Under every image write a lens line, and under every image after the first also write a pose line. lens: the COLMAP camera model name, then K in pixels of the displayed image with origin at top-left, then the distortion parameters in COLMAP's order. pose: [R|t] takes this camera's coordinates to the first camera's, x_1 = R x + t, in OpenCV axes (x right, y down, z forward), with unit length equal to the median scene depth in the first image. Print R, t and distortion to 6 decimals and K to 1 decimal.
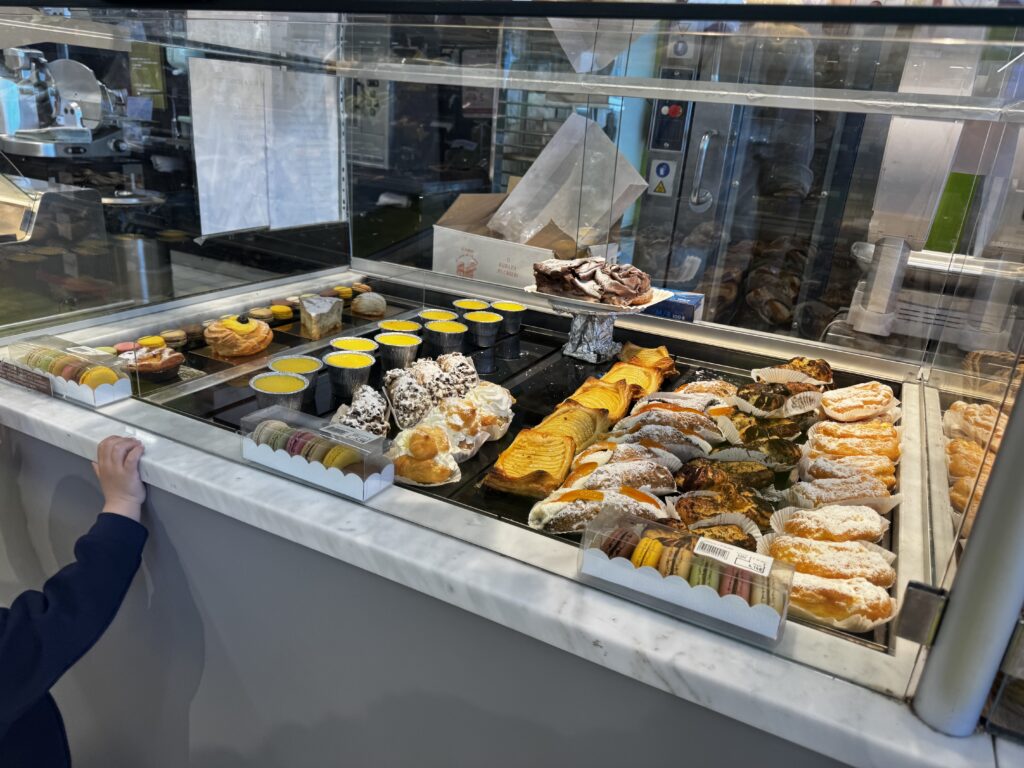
lens RADIAL K [[726.0, 0, 512.8], [0, 726.0, 386.0], [0, 0, 1]] dist [0.001698, -0.002640]
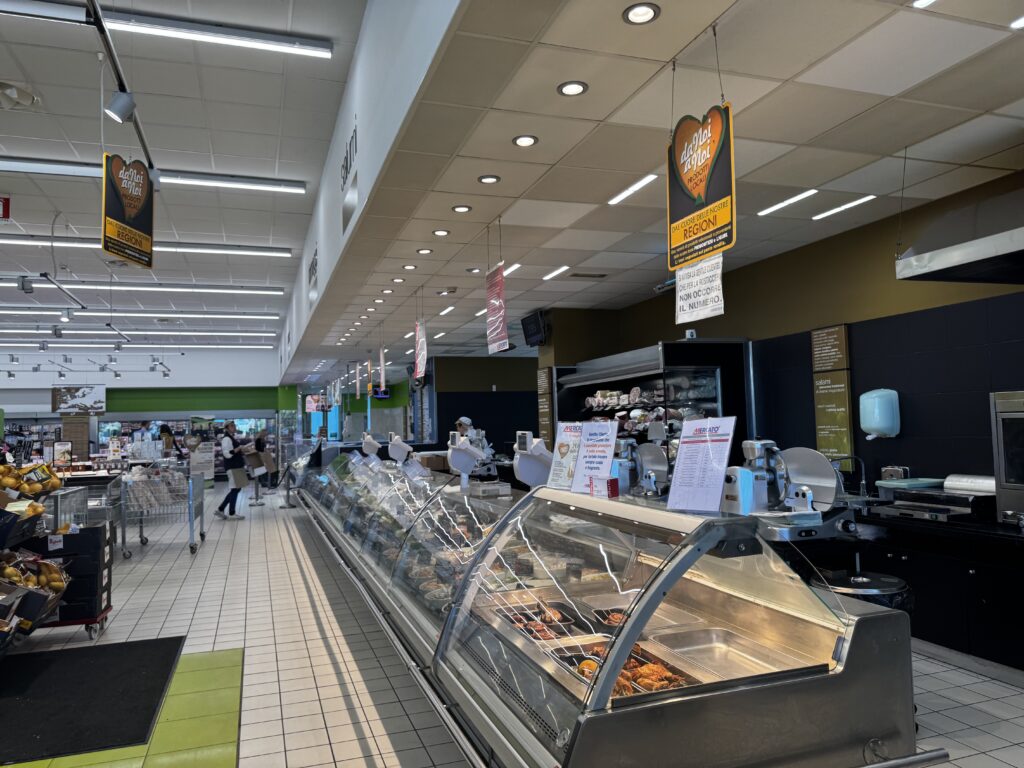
lens RADIAL K [[726.0, 0, 511.5], [0, 726.0, 385.1], [0, 0, 1]] dist [0.001698, -0.002640]
pose [[0.724663, -0.136050, -0.675540, -0.195081], [-0.163561, 0.918345, -0.360404, -0.085984], [0.669411, 0.371663, 0.643238, 0.016836]]
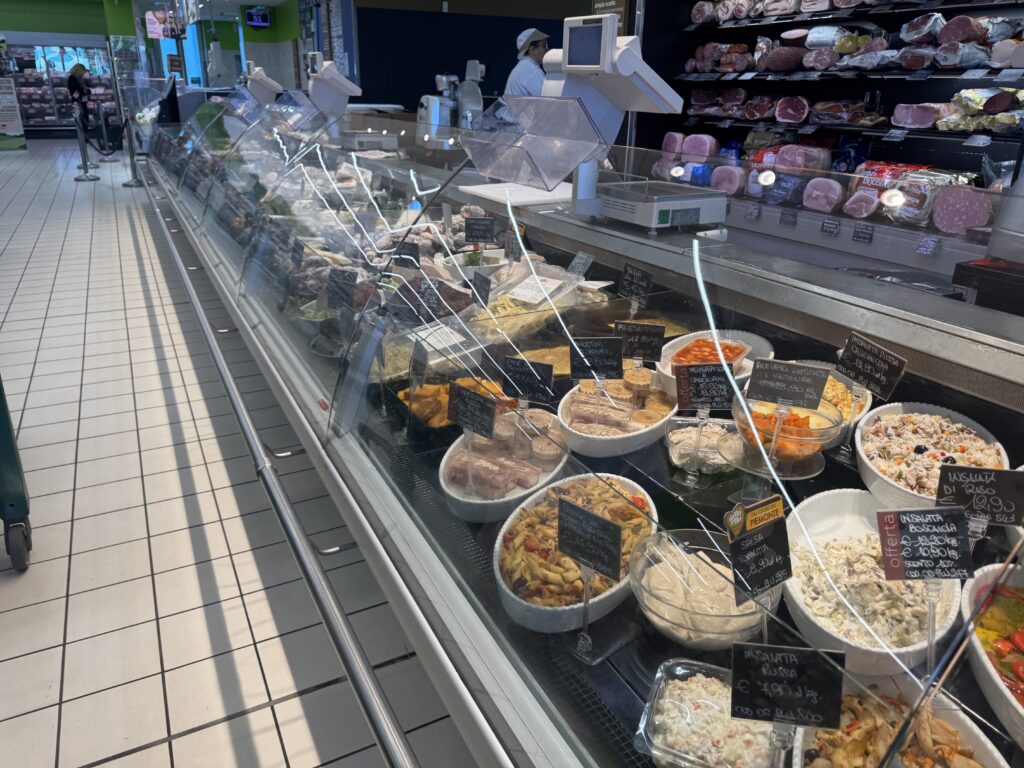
lens RADIAL K [[726.0, 0, 507.5], [0, 726.0, 384.1], [0, 0, 1]] dist [0.001698, -0.002640]
pose [[0.814677, 0.159336, -0.557596, -0.872236], [-0.162263, 0.985739, 0.044606, -0.254395], [0.556752, 0.054138, 0.828913, 0.425367]]
